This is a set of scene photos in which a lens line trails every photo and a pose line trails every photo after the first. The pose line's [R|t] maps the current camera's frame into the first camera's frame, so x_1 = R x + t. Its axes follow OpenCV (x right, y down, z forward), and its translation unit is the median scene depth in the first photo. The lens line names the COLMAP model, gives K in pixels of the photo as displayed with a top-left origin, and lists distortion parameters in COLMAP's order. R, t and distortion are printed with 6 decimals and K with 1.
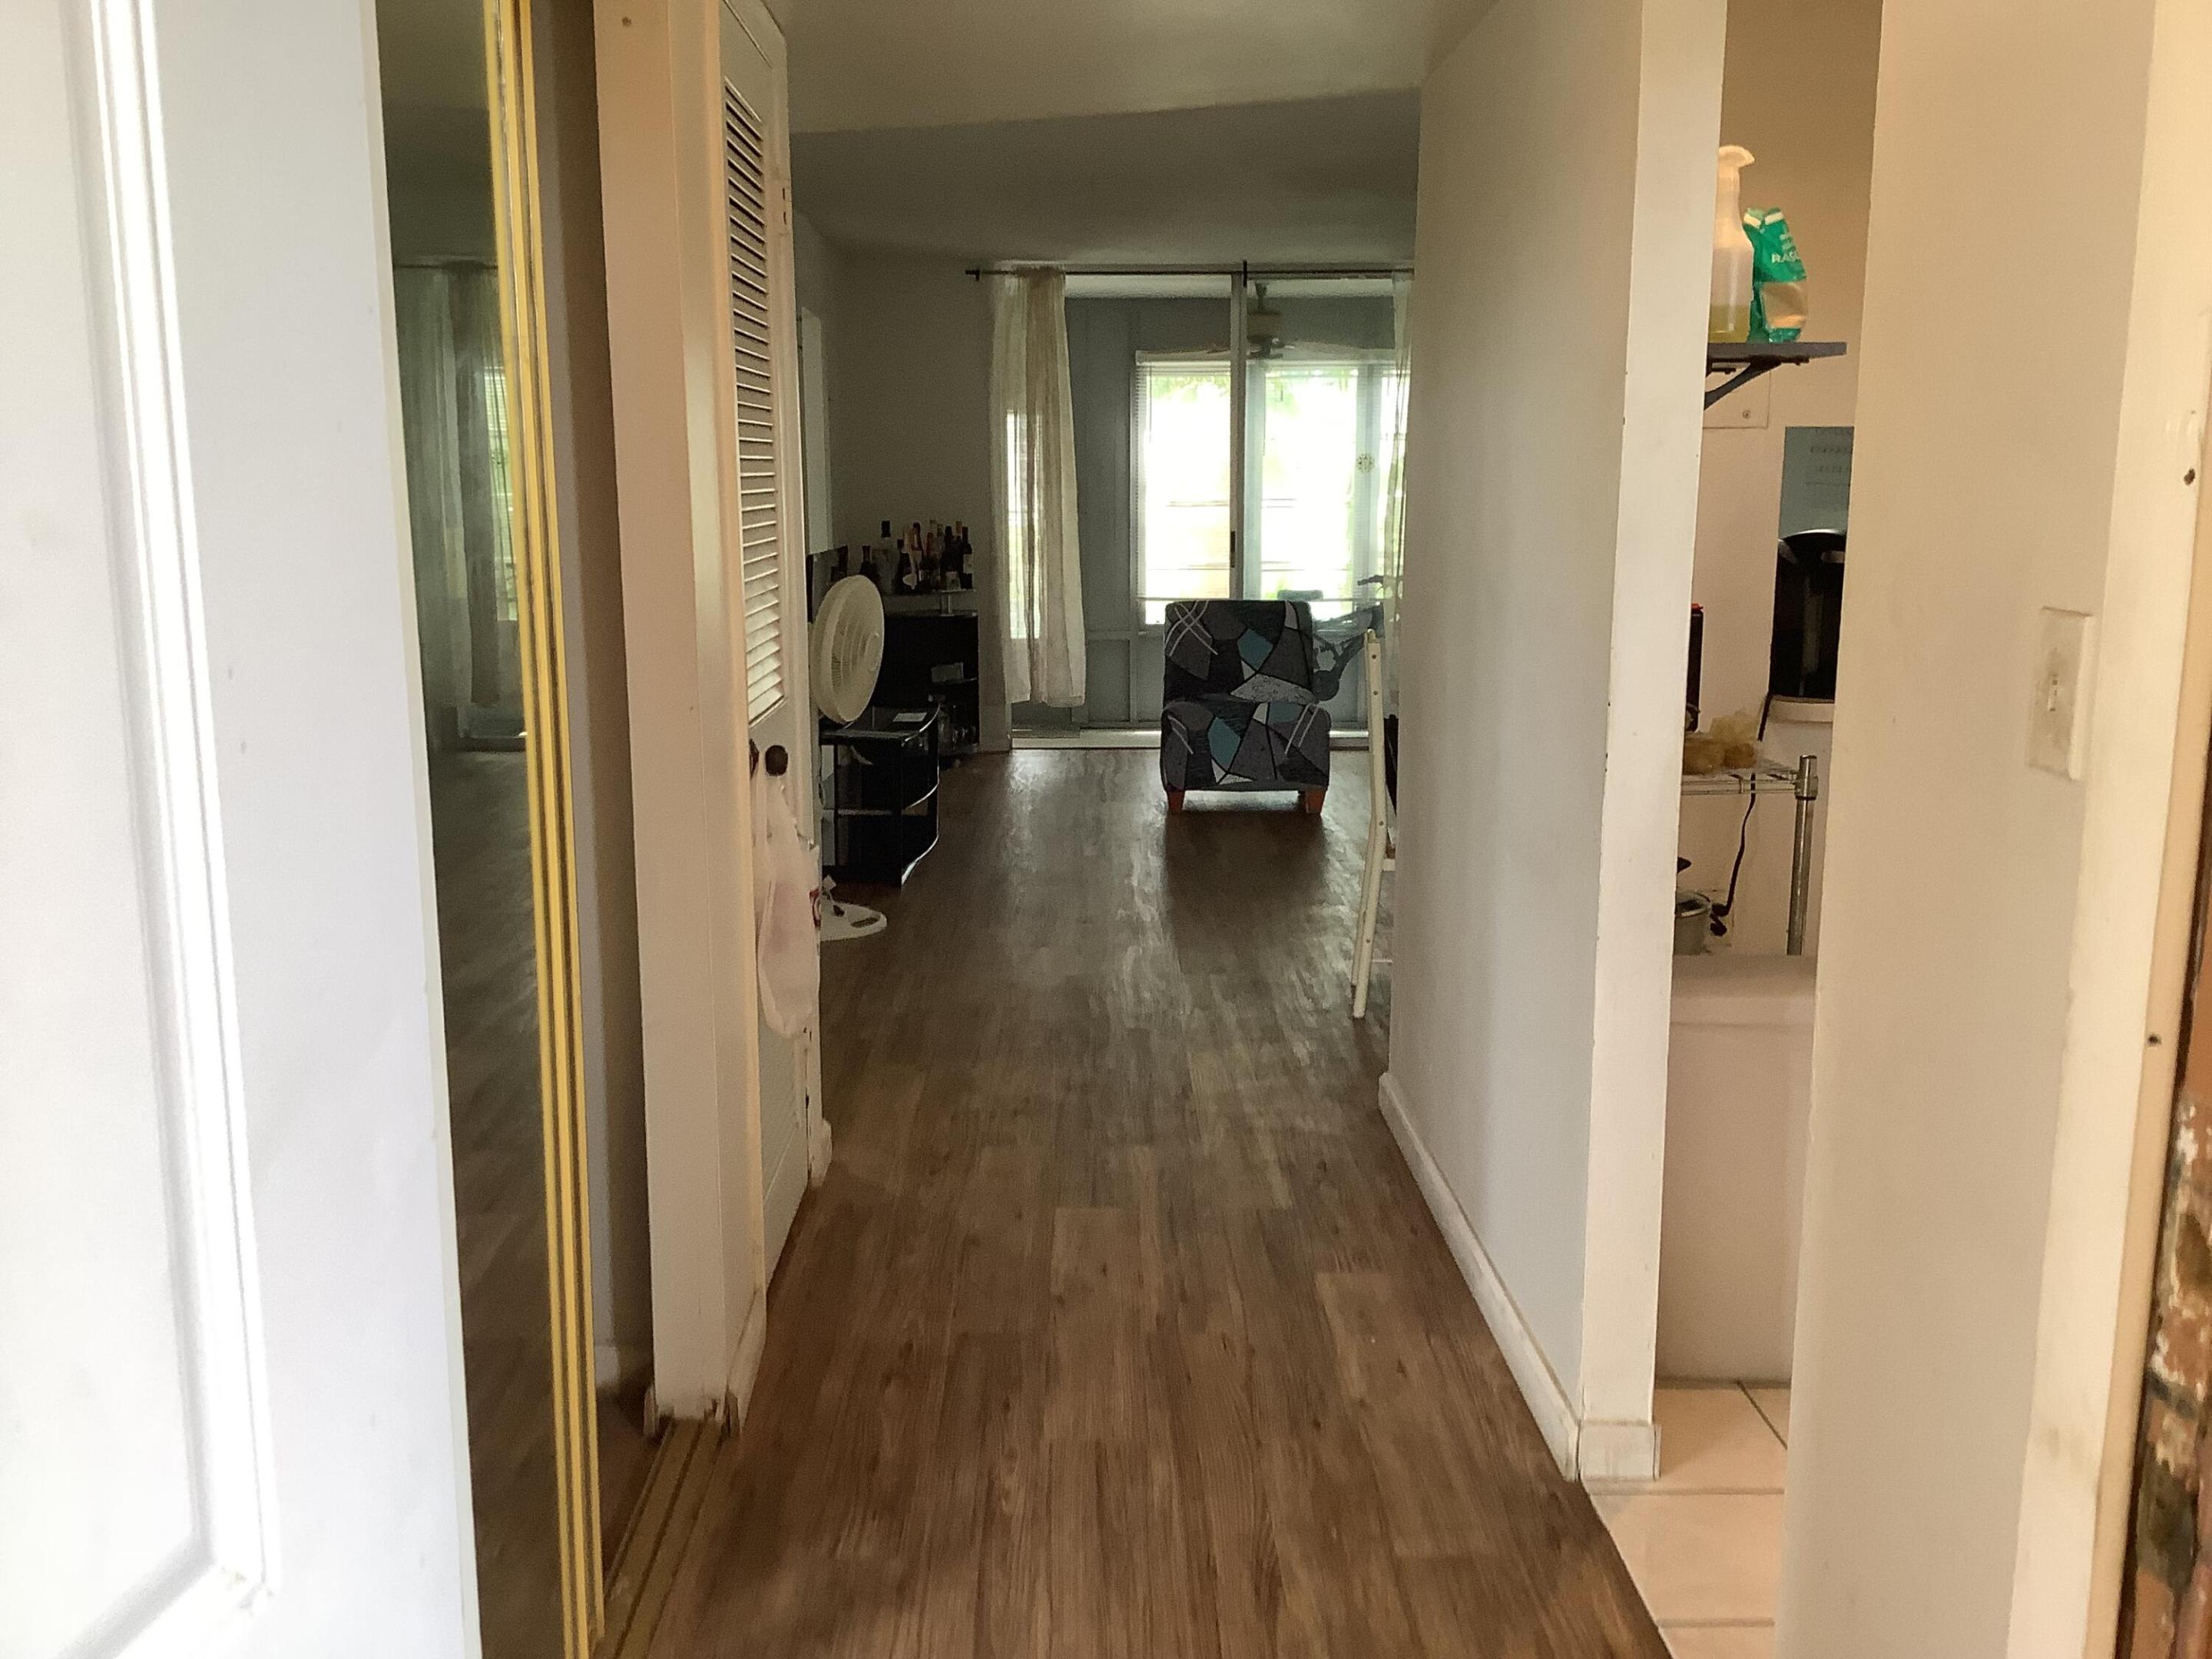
lens RADIAL K [[1982.8, 0, 1095.5], [0, 1982.8, 828.1], [0, 0, 1]] dist [0.022498, -0.012307]
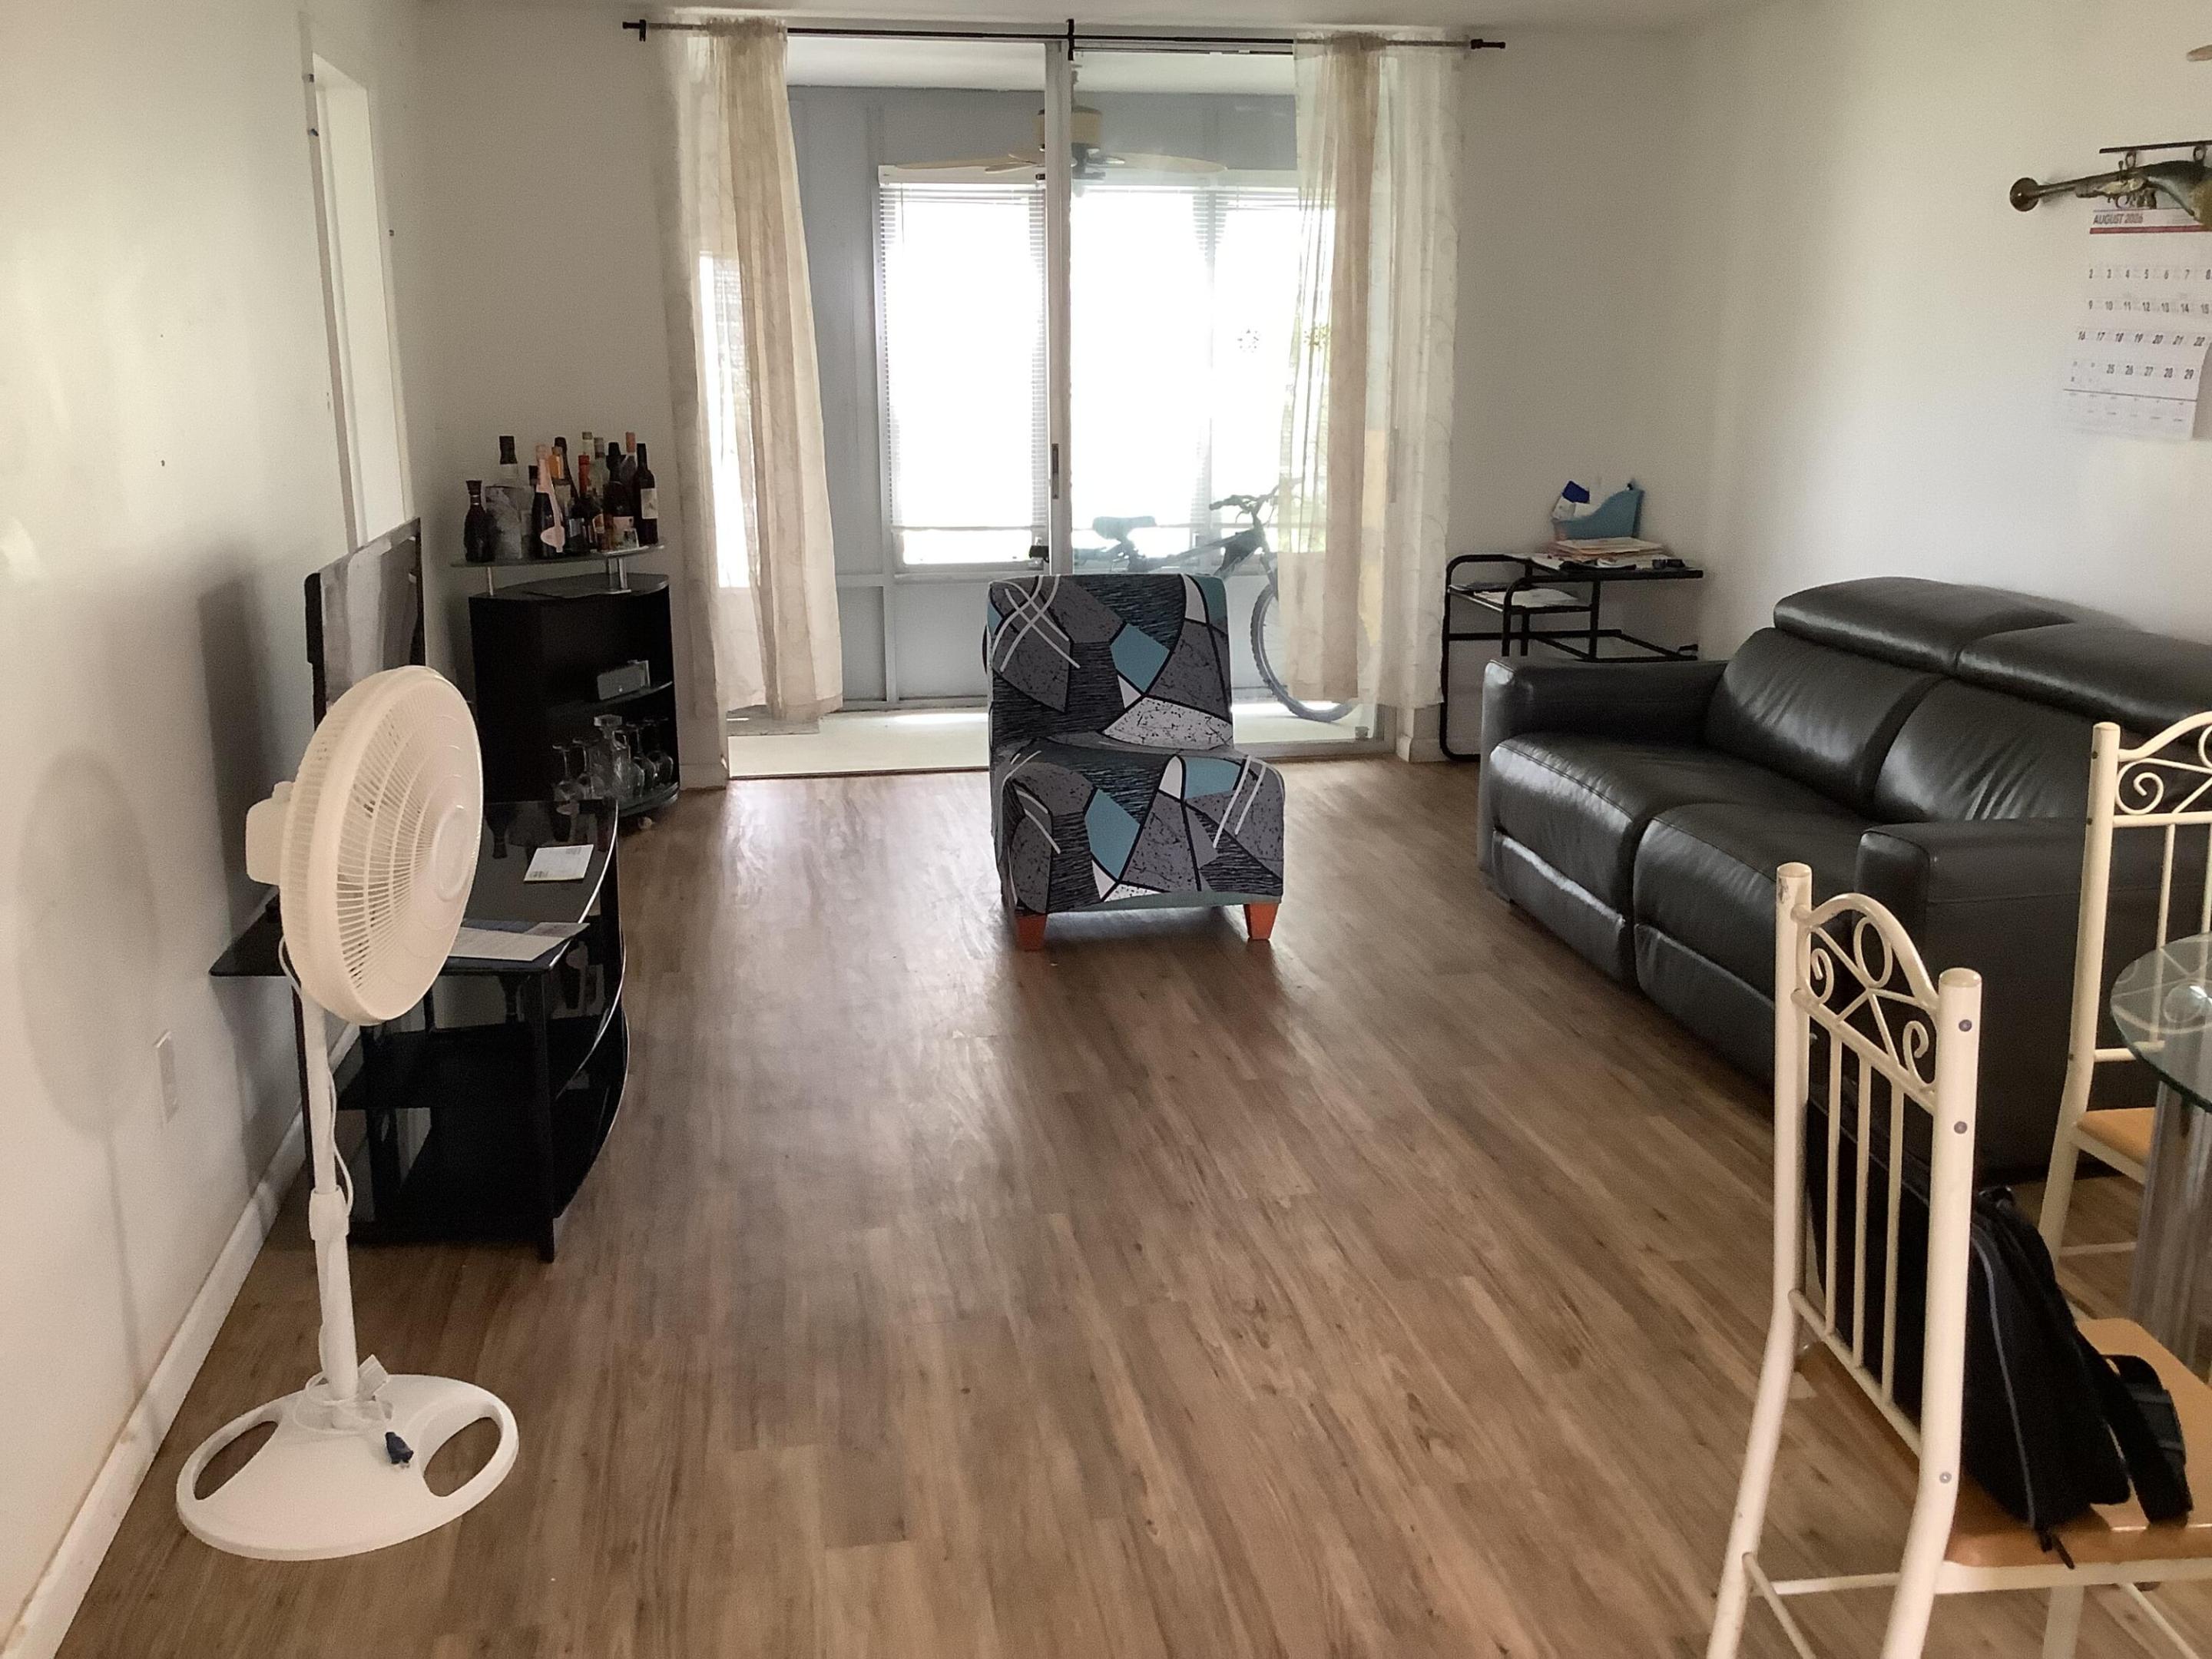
lens RADIAL K [[1982.8, 0, 1119.3], [0, 1982.8, 838.0], [0, 0, 1]] dist [0.022498, -0.012307]
pose [[0.985147, -0.038652, 0.167307, -0.027142], [0.025376, 0.996410, 0.080772, -0.075180], [-0.169828, -0.075327, 0.982591, 0.353498]]
